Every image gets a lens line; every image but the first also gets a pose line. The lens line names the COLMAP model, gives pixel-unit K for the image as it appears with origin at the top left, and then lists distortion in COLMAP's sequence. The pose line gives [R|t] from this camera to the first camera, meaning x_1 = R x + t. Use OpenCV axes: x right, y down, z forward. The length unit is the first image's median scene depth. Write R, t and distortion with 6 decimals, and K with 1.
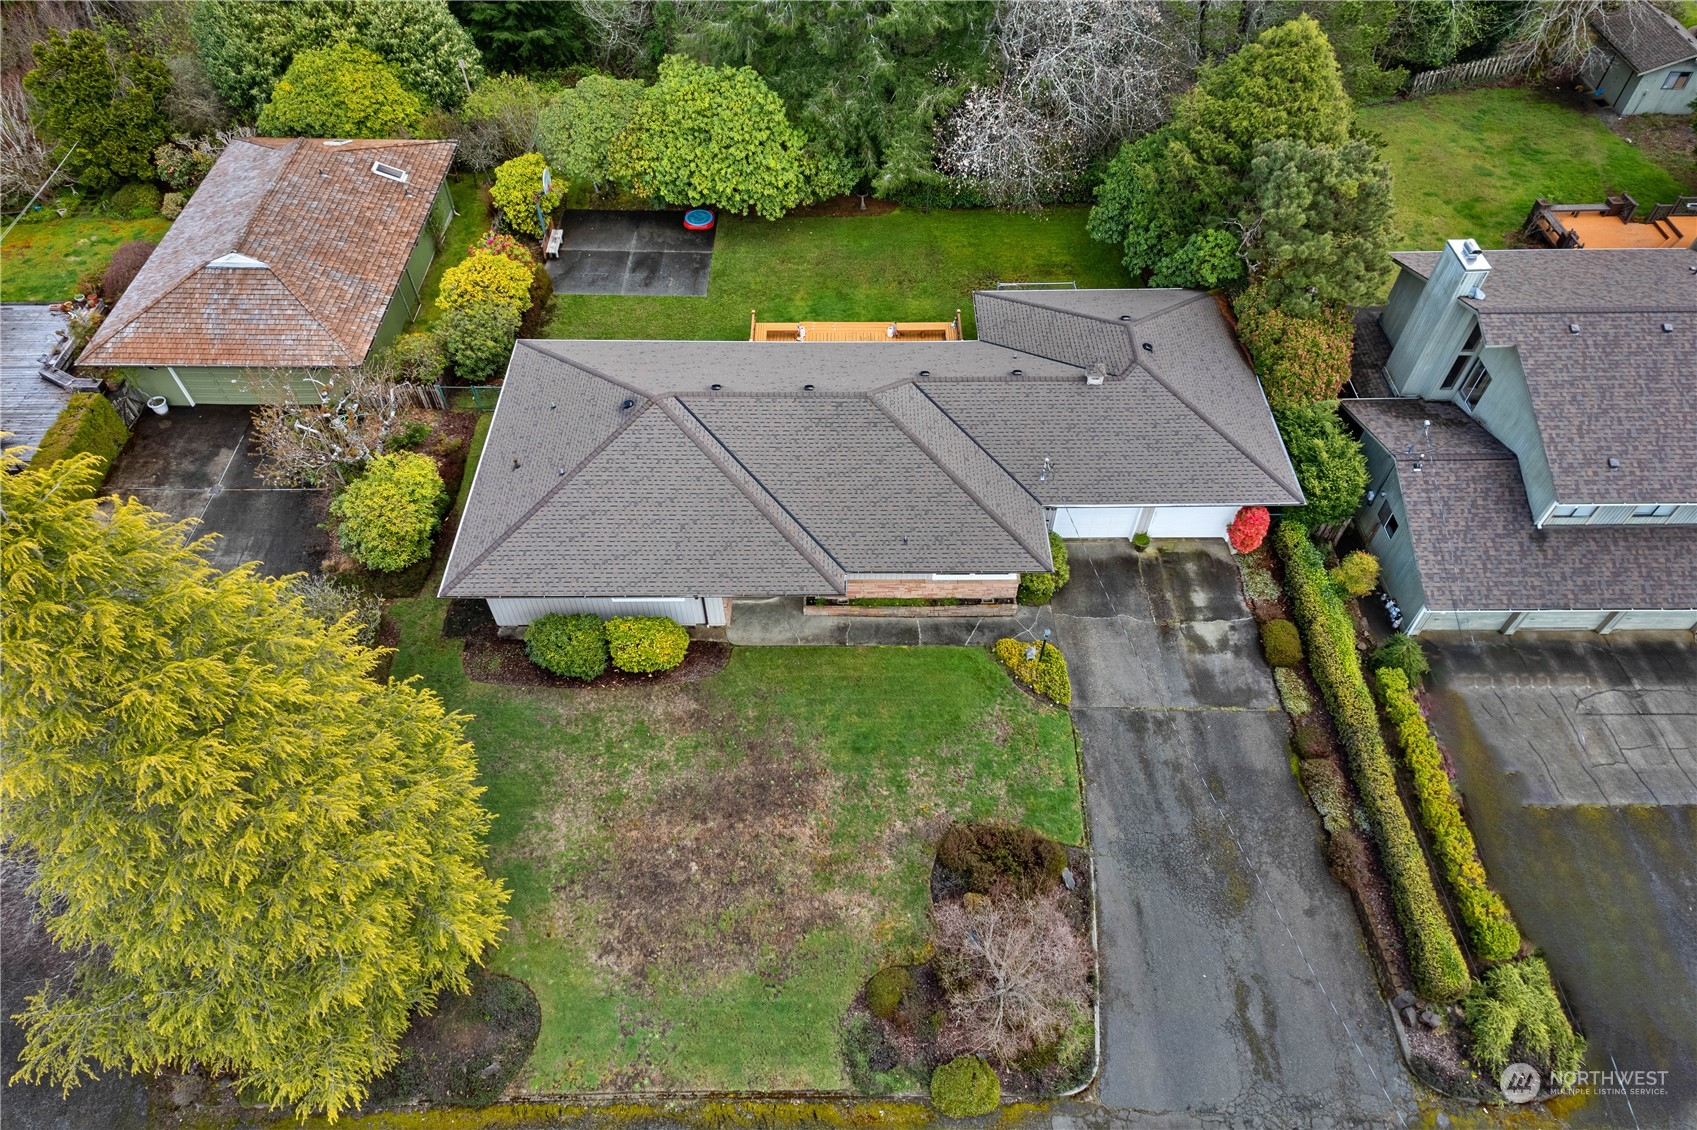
lens RADIAL K [[1064.9, 0, 847.5], [0, 1064.9, 567.3], [0, 0, 1]] dist [0.048500, -0.003992]
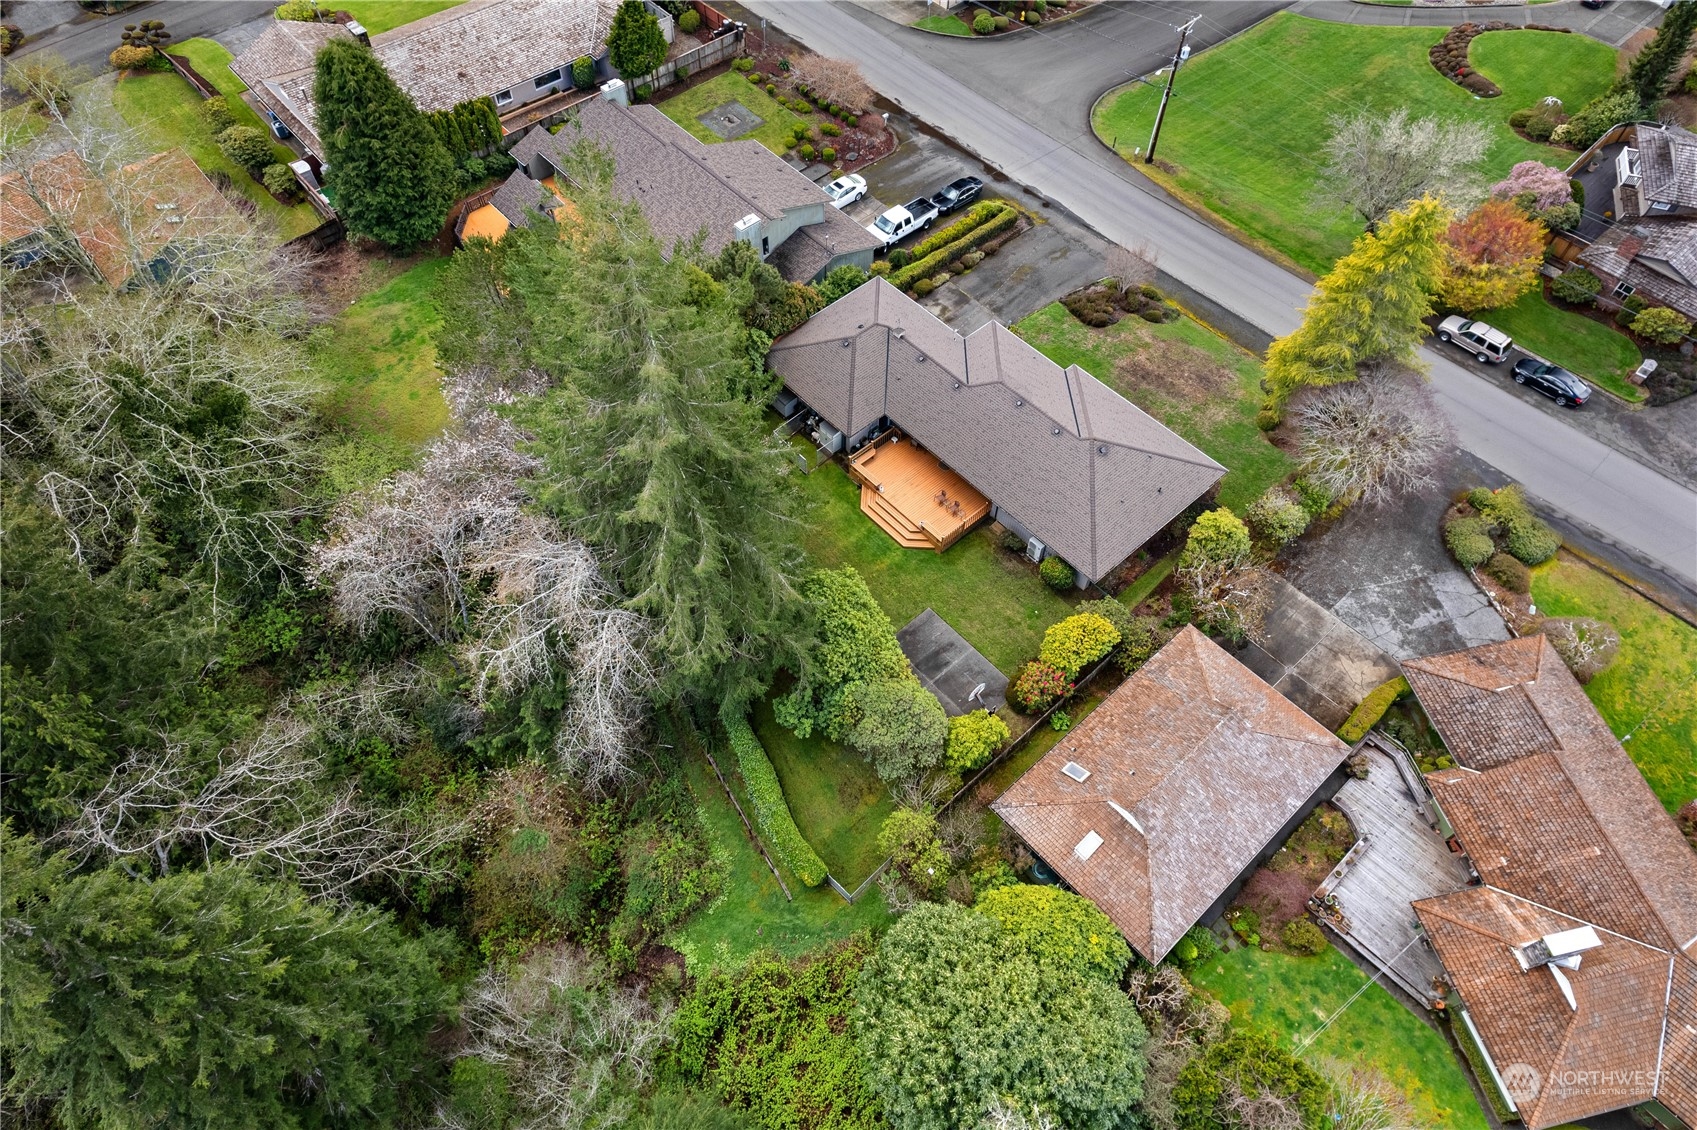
lens RADIAL K [[1069.5, 0, 844.7], [0, 1069.5, 579.6], [0, 0, 1]] dist [0.035402, -0.005265]
pose [[-0.665834, -0.619340, 0.416031, -0.876191], [0.570700, -0.063600, 0.818692, -2.068405], [-0.480589, 0.782542, 0.395805, 0.716126]]
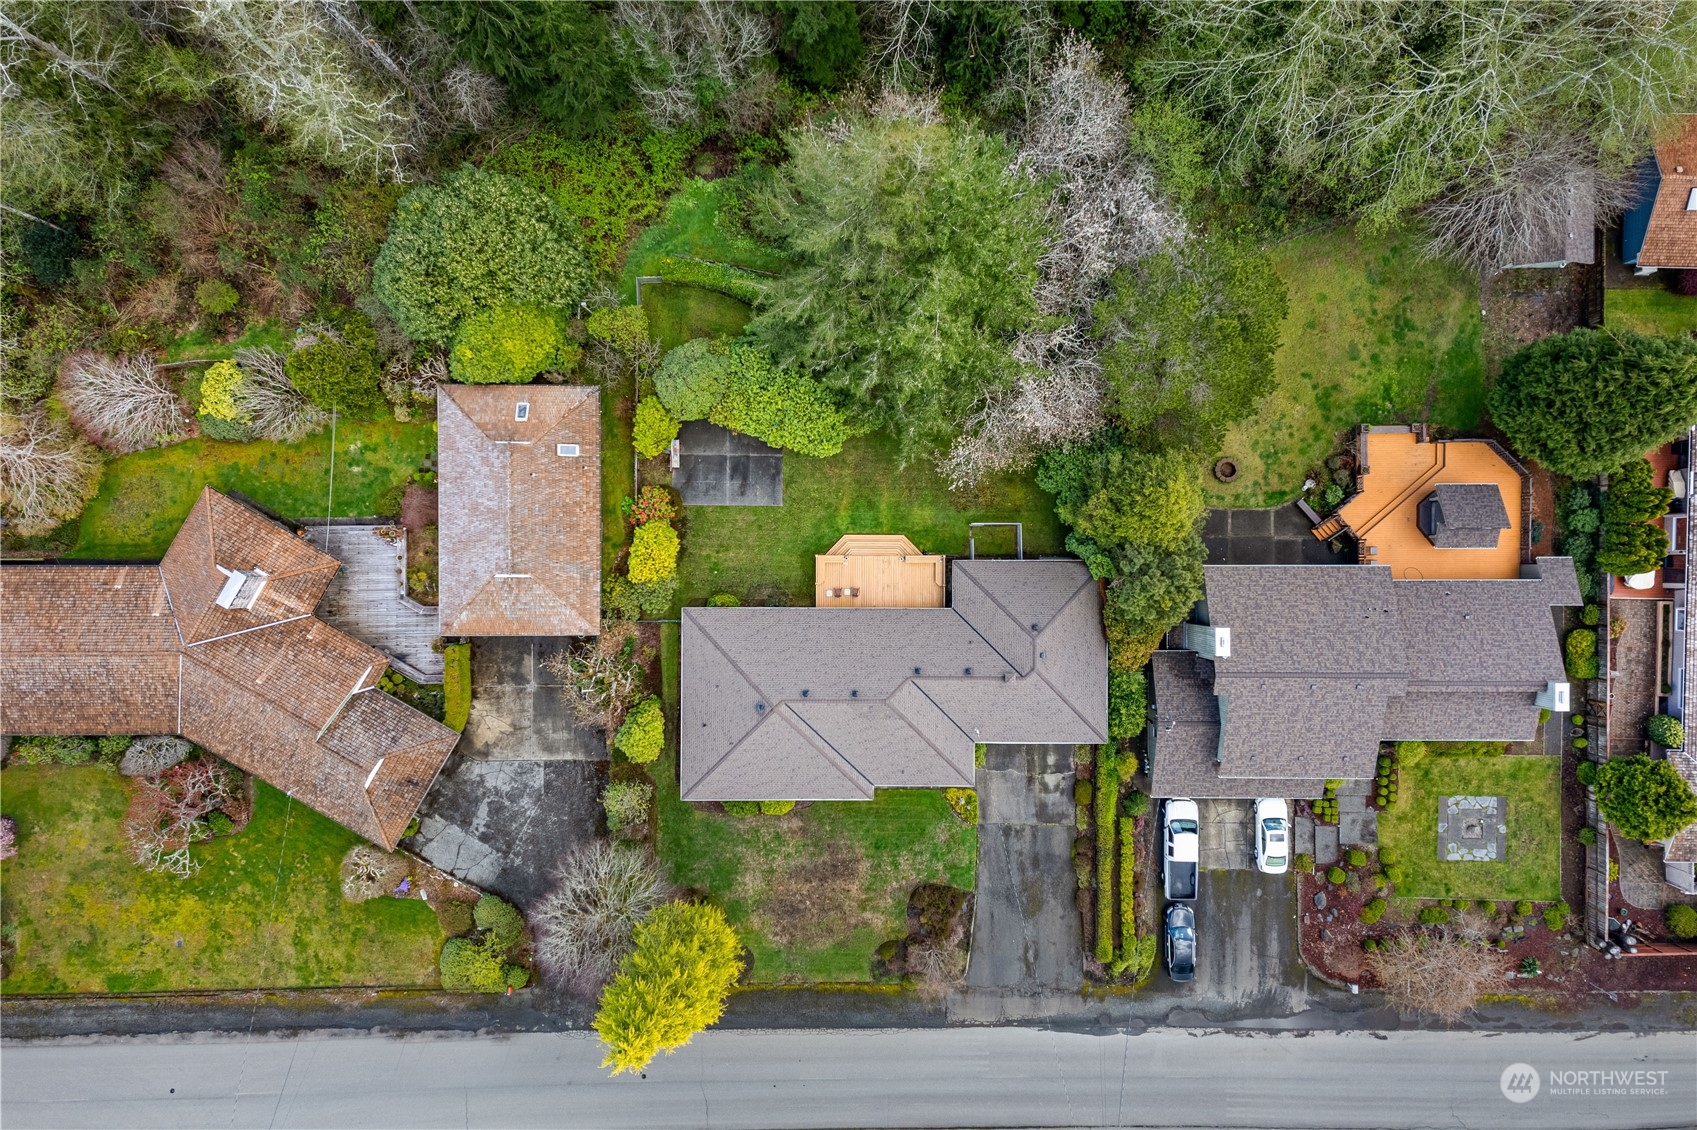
lens RADIAL K [[1064.9, 0, 843.9], [0, 1064.9, 555.2], [0, 0, 1]] dist [0.048500, -0.003992]
pose [[0.999970, 0.006892, -0.003529, -0.056194], [-0.003050, 0.769498, 0.638642, -1.712363], [0.007117, -0.638612, 0.769496, -0.316332]]
